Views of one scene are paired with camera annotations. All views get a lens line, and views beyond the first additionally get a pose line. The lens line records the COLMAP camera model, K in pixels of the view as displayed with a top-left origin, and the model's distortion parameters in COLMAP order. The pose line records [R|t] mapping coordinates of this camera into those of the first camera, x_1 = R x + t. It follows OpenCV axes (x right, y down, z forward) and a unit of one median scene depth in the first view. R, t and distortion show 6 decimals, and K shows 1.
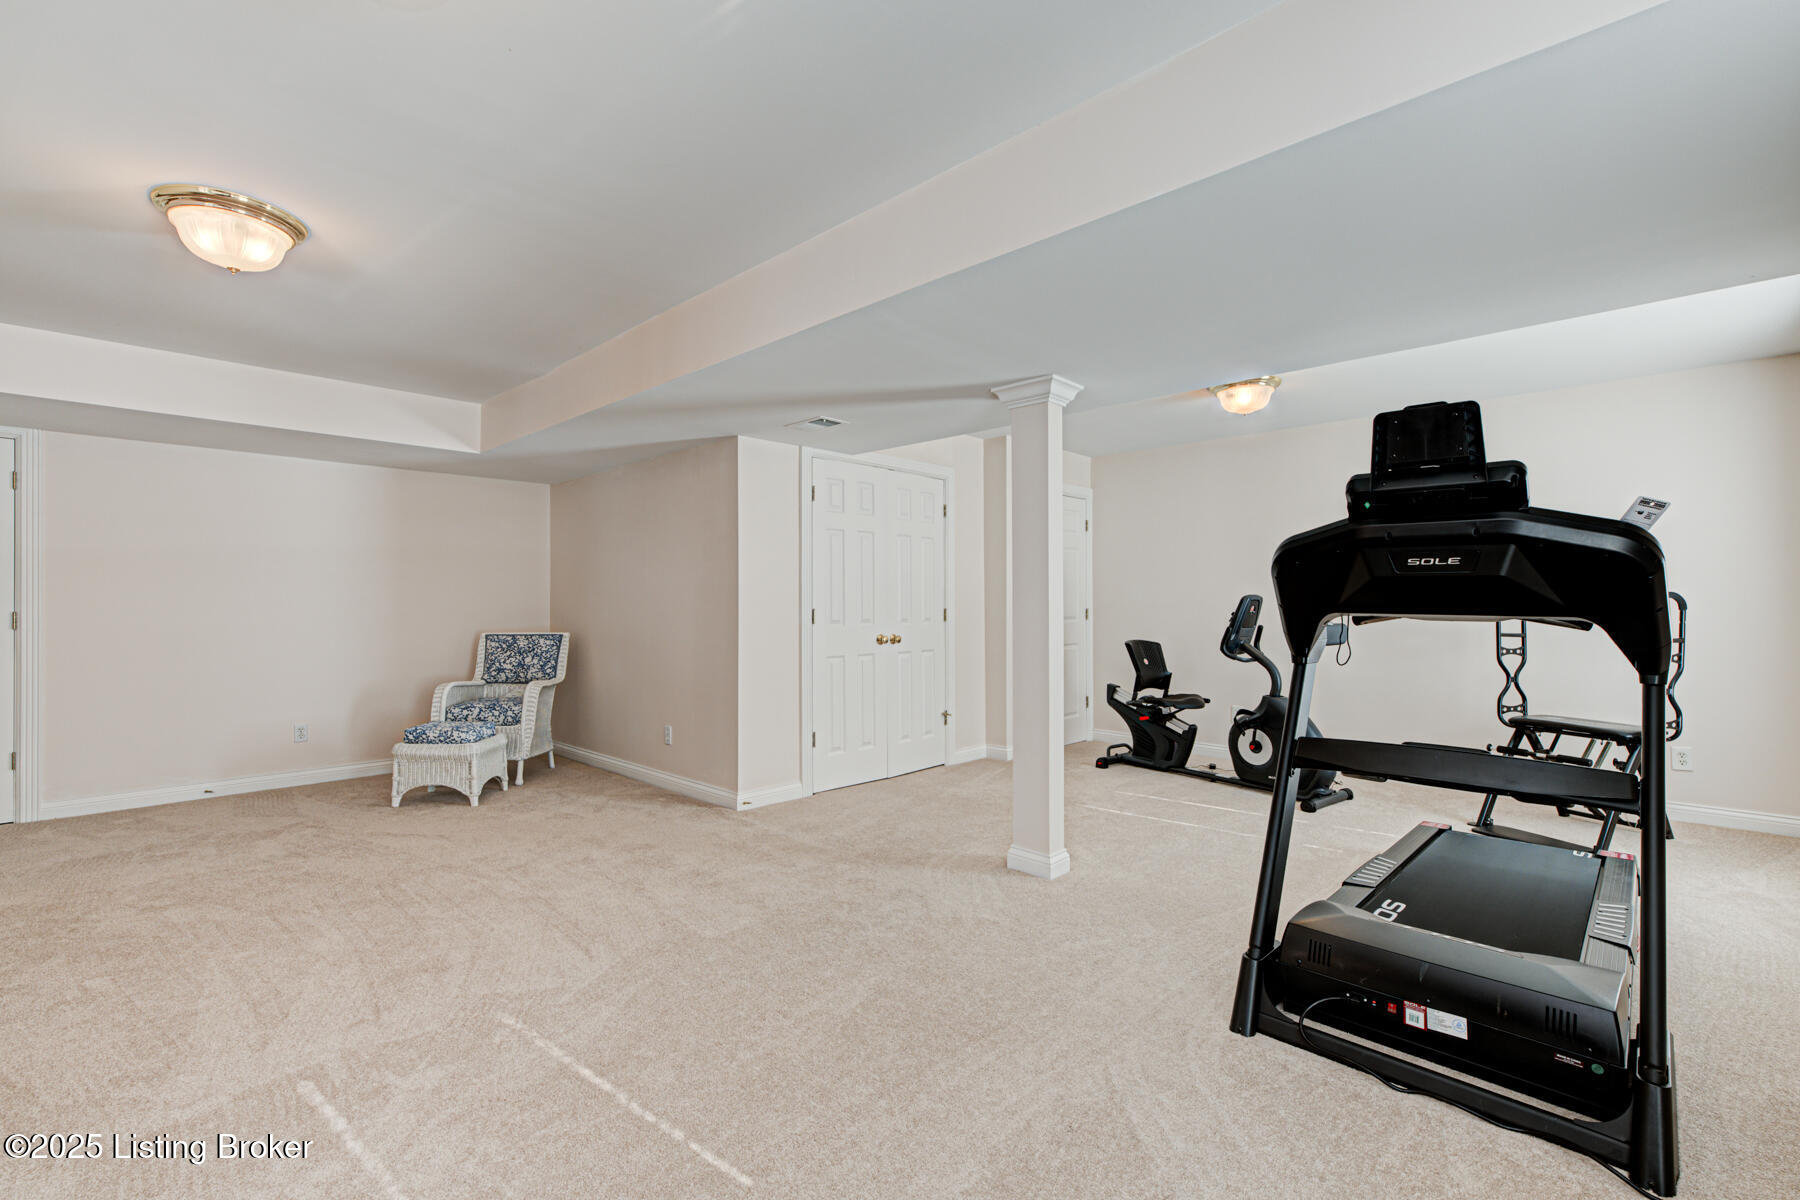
lens RADIAL K [[789.8, 0, 899.1], [0, 789.8, 604.4], [0, 0, 1]] dist [0.000410, 0.000509]
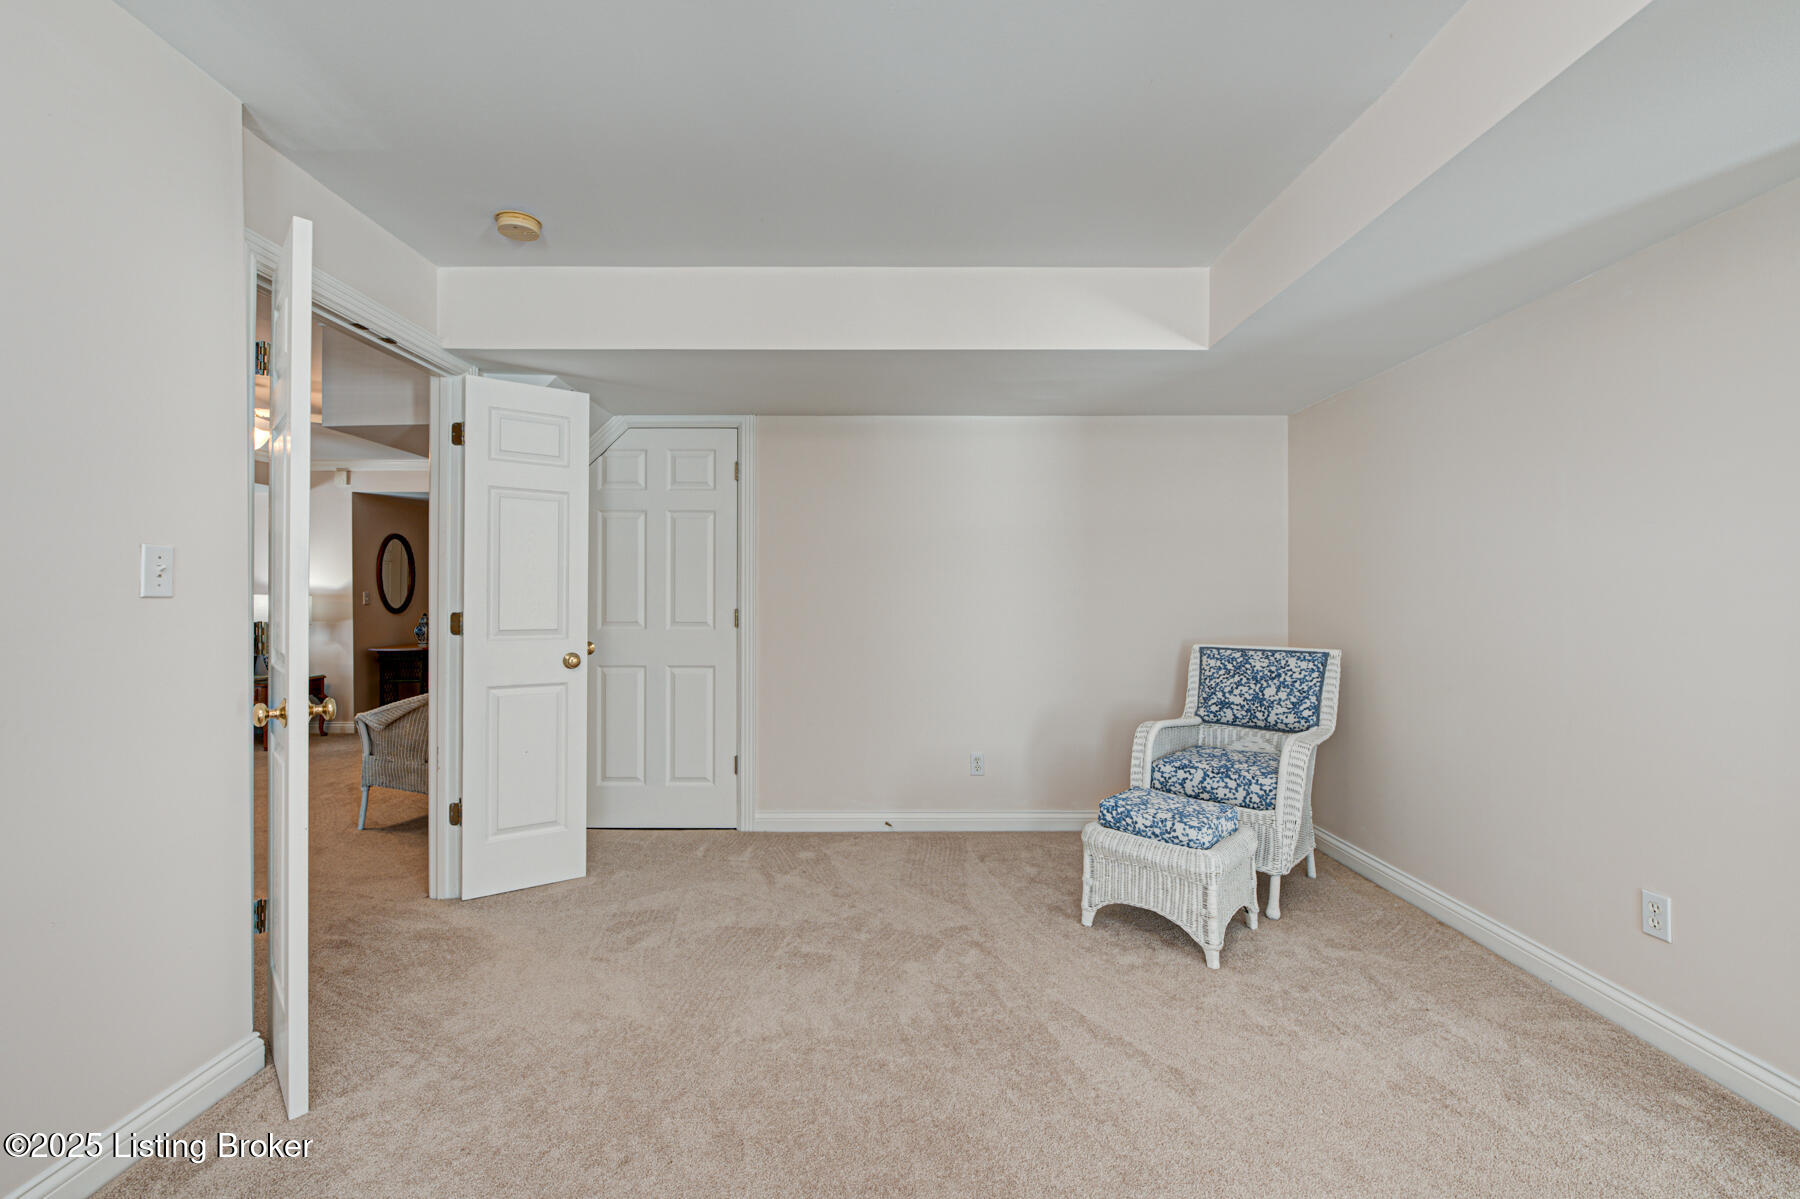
lens RADIAL K [[743.3, 0, 900.0], [0, 743.3, 599.5], [0, 0, 1]] dist [-0.001184, 0.000226]
pose [[0.705976, 0.000432, -0.708235, -0.290761], [-0.000019, 1.000000, 0.000591, -0.001975], [0.708235, -0.000404, 0.705976, 0.428543]]
